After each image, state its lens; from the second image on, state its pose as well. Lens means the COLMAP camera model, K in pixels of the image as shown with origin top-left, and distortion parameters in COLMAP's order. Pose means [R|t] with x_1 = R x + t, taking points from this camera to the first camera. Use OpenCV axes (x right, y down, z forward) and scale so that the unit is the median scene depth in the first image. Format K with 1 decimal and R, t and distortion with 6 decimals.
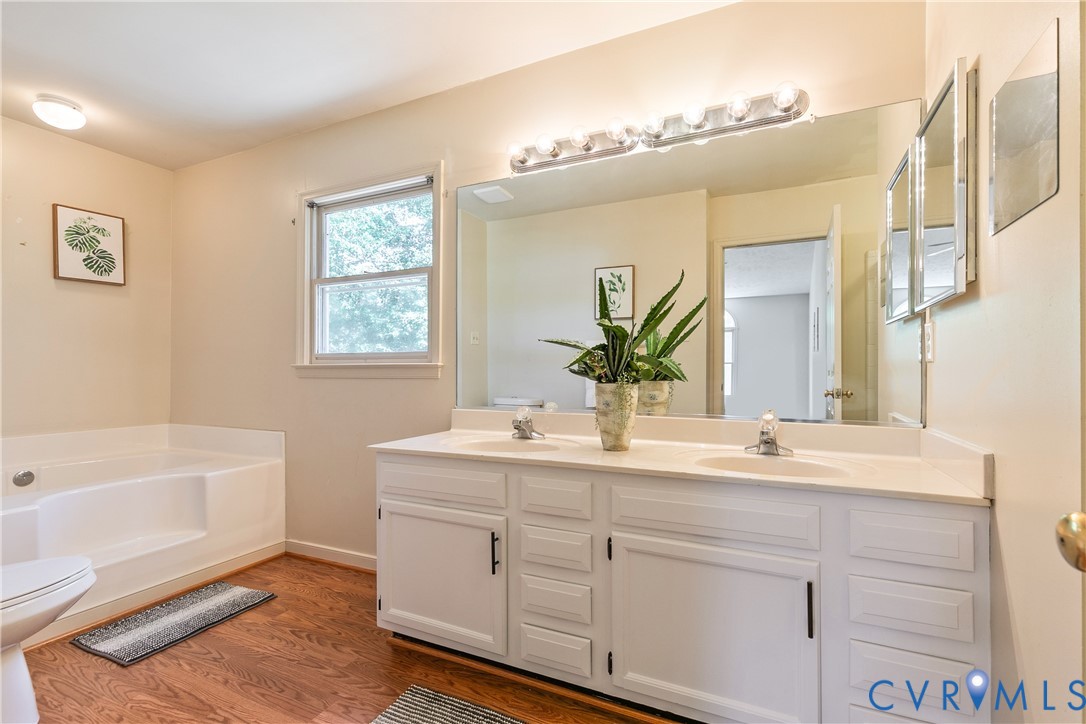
lens RADIAL K [[489.7, 0, 545.2], [0, 489.7, 367.0], [0, 0, 1]] dist [0.006315, -0.001165]
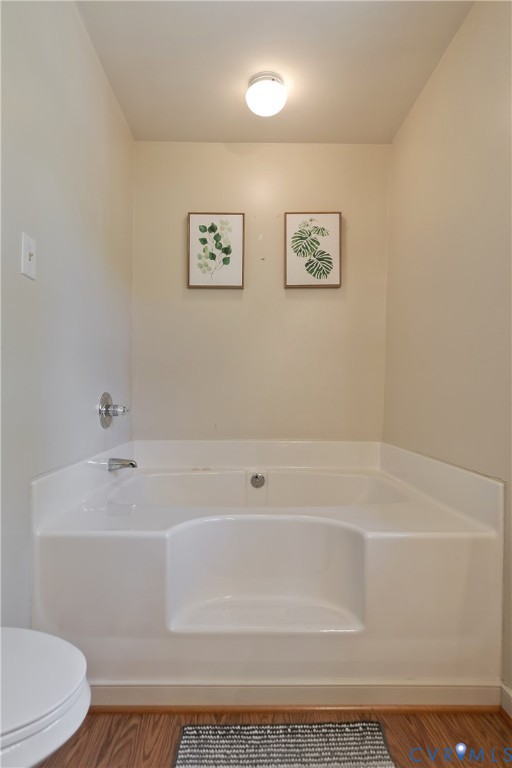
lens RADIAL K [[432.8, 0, 235.4], [0, 432.8, 409.9], [0, 0, 1]] dist [-0.002837, -0.000922]
pose [[0.445178, 0.035775, -0.894727, -0.226886], [-0.003109, 0.999257, 0.038407, 0.035023], [0.895437, -0.014316, 0.444959, 0.490194]]
